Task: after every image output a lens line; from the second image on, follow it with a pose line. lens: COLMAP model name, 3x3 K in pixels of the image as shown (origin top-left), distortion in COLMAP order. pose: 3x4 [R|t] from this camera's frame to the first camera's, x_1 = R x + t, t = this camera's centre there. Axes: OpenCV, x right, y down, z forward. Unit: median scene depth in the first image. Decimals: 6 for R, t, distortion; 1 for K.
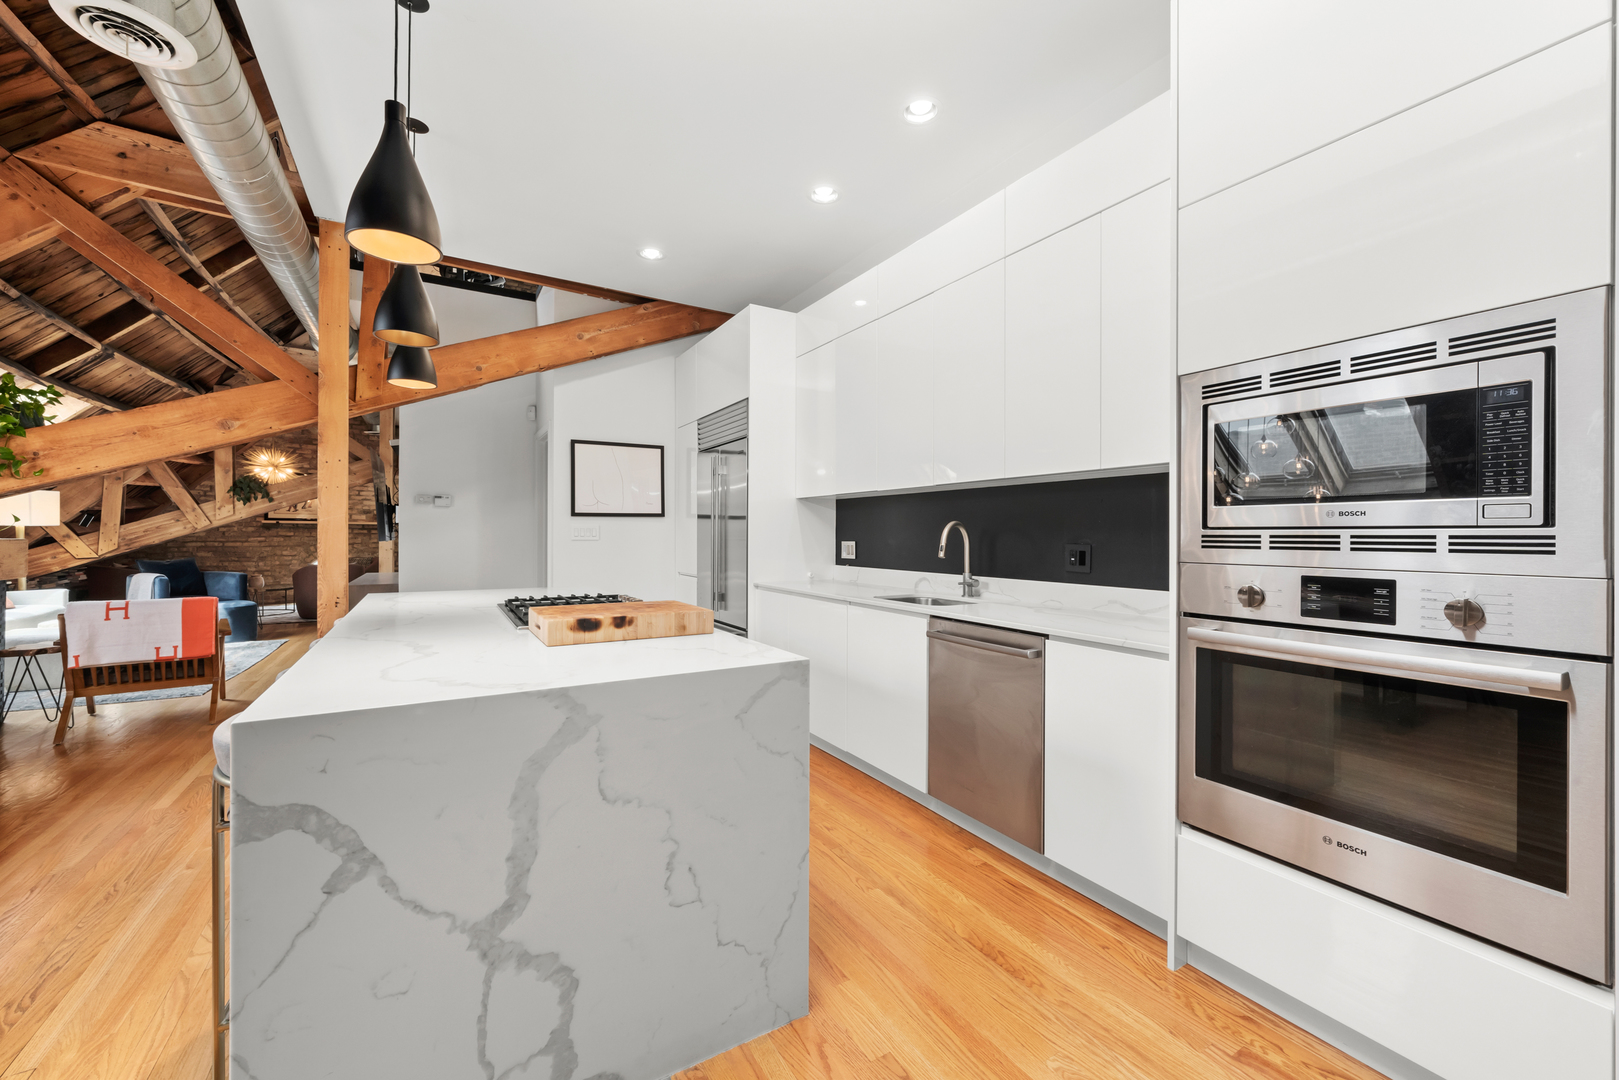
lens RADIAL K [[630.6, 0, 809.7], [0, 630.6, 535.5], [0, 0, 1]] dist [-0.002786, 0.001190]
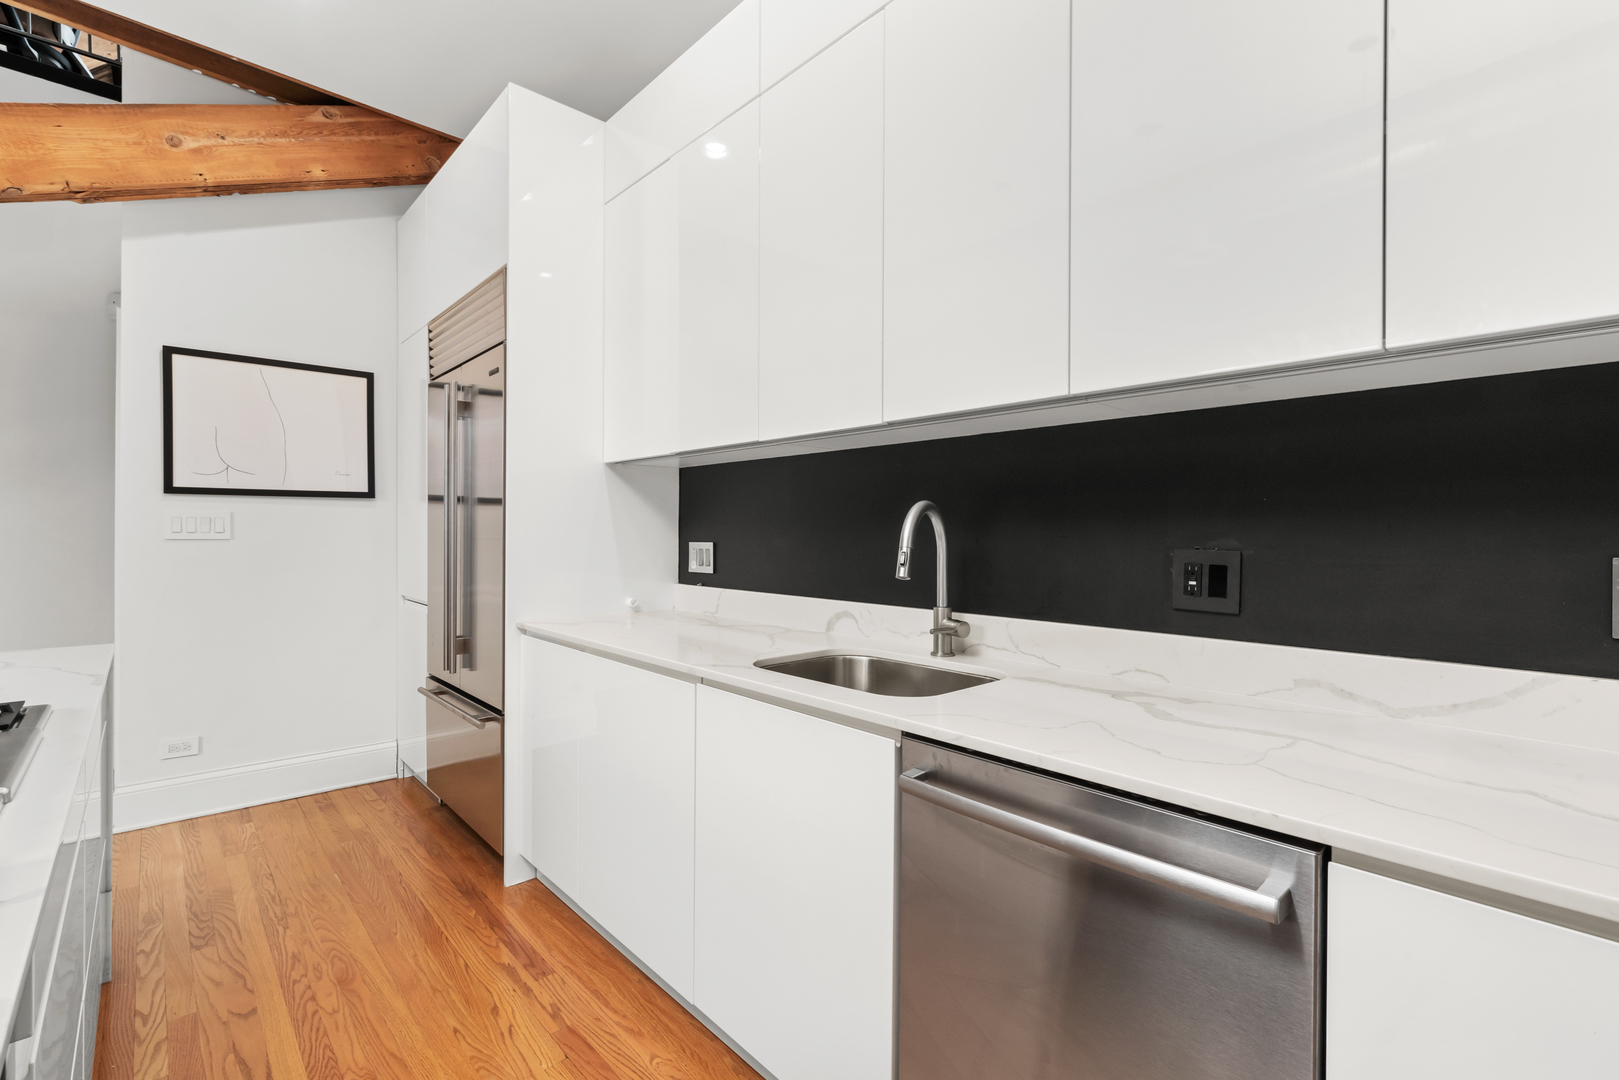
lens RADIAL K [[733.6, 0, 812.5], [0, 733.6, 535.4], [0, 0, 1]] dist [0.009289, 0.000782]
pose [[0.978463, 0.003713, 0.206388, 0.025254], [-0.003839, 0.999993, 0.000210, 0.002543], [-0.206386, -0.000998, 0.978470, 0.363392]]
